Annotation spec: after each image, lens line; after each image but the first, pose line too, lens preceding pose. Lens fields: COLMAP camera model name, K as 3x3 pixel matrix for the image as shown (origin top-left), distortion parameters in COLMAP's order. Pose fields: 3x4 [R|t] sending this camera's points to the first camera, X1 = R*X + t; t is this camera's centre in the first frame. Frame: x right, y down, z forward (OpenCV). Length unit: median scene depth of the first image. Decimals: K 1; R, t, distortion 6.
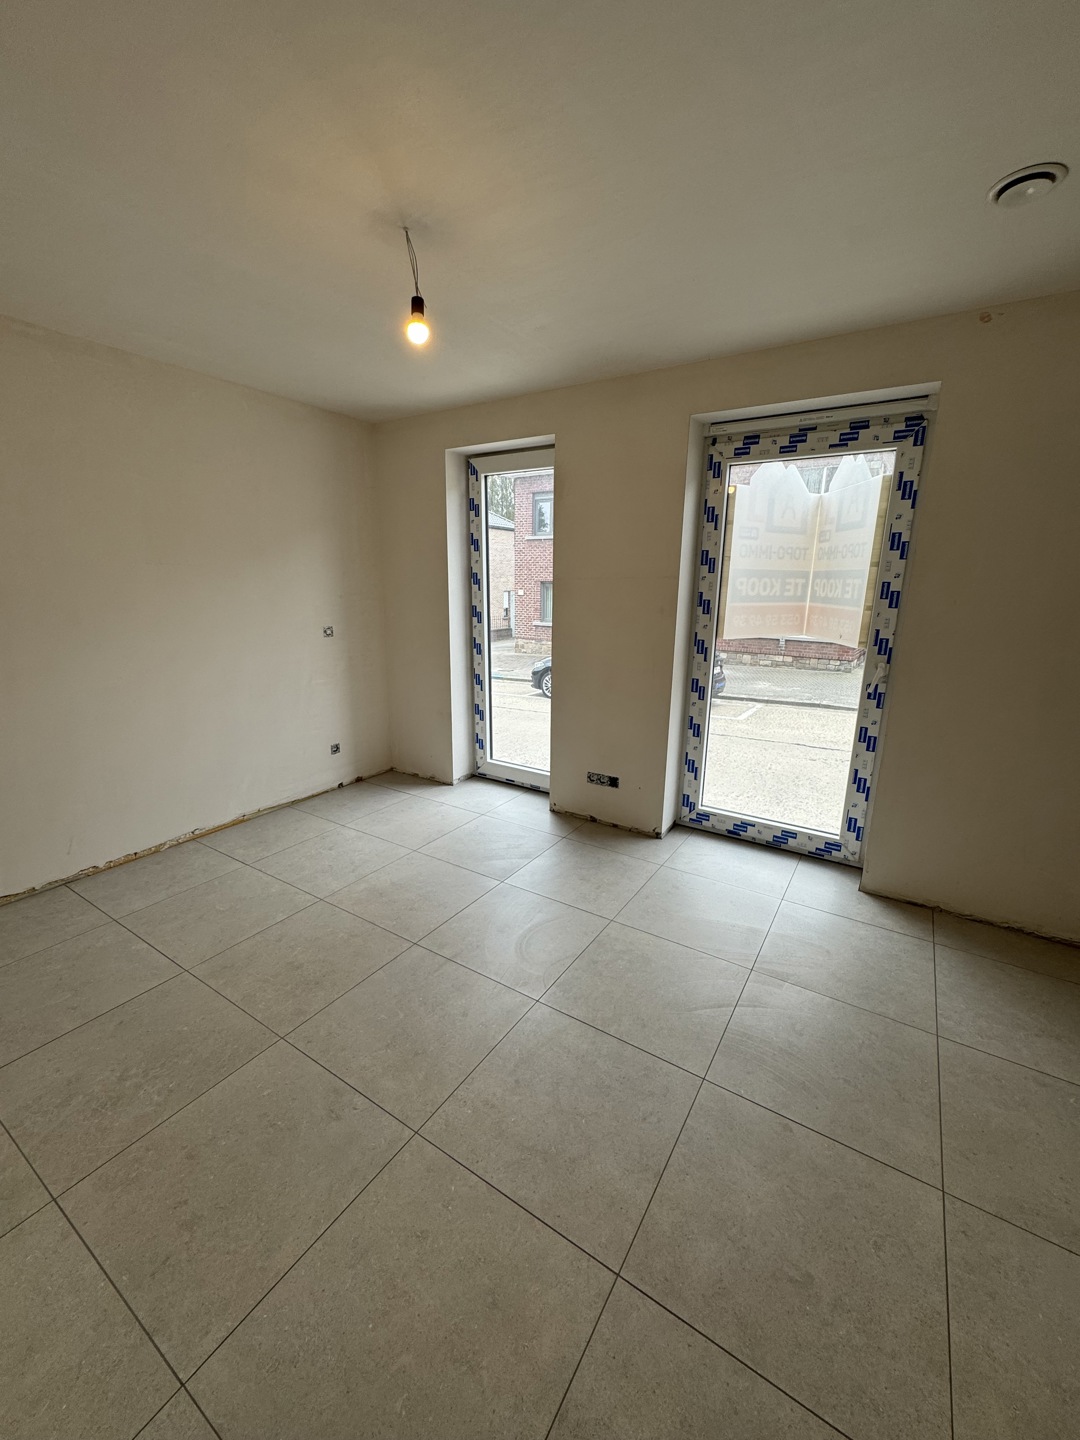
lens RADIAL K [[574.6, 0, 540.0], [0, 574.6, 720.0], [0, 0, 1]] dist [-0.000830, -0.000060]
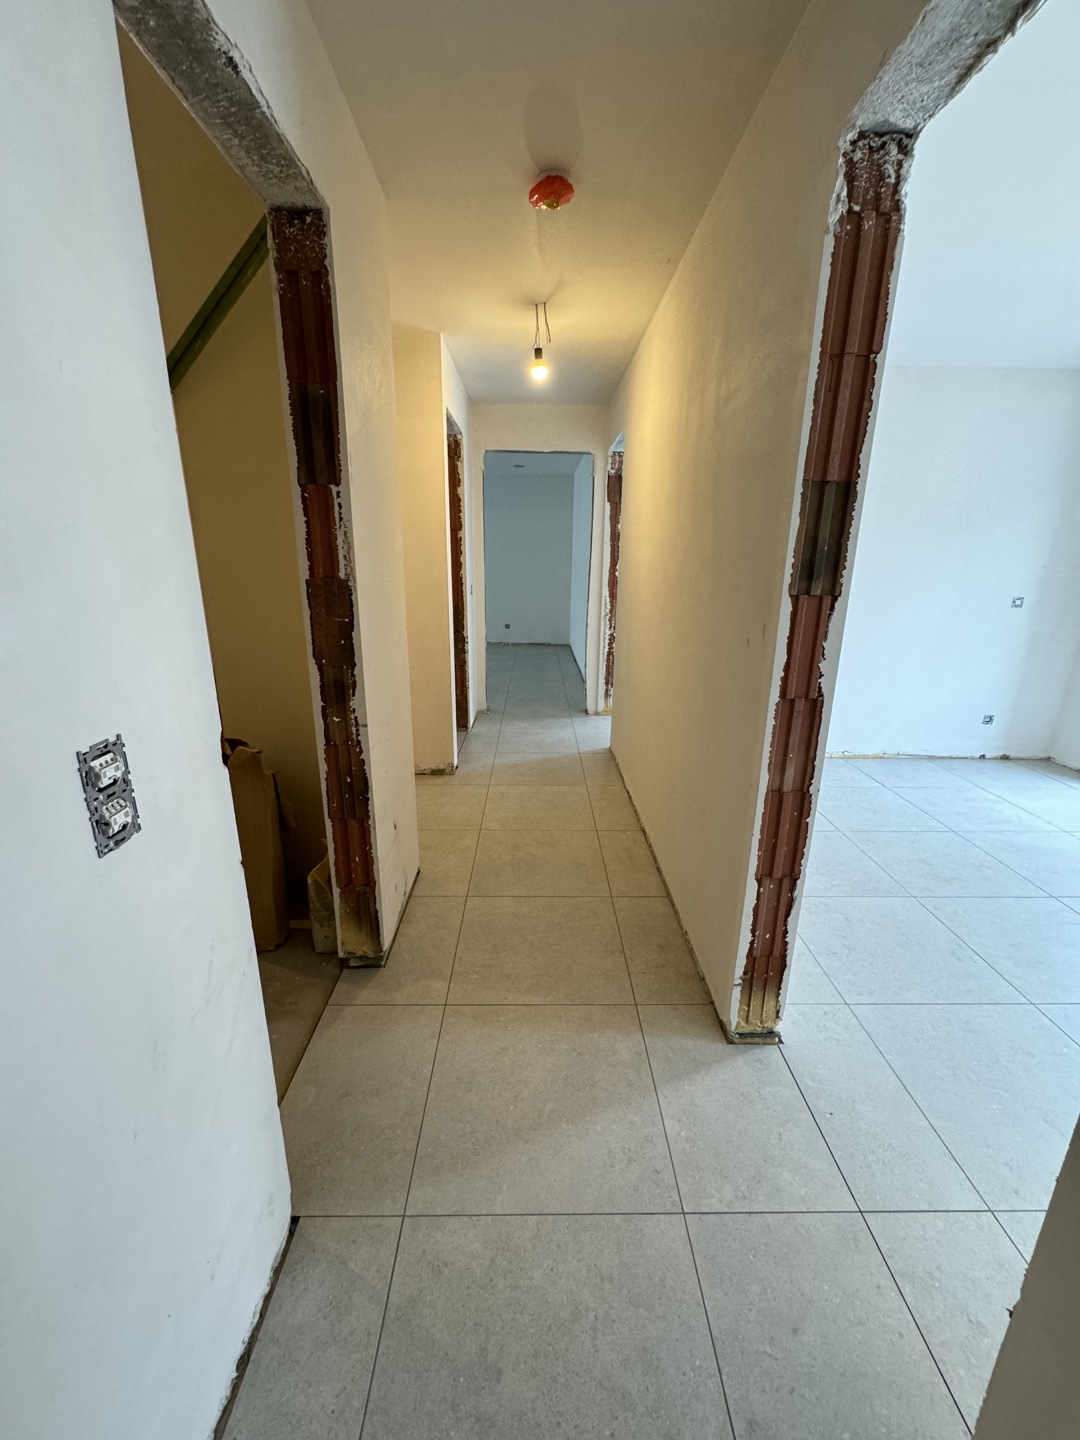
lens RADIAL K [[574.6, 0, 540.0], [0, 574.6, 720.0], [0, 0, 1]] dist [-0.000830, -0.000060]
pose [[0.553351, 0.221894, -0.802848, 0.018588], [-0.200266, 0.971032, 0.130347, 0.083591], [0.808515, 0.088655, 0.581760, -0.239028]]
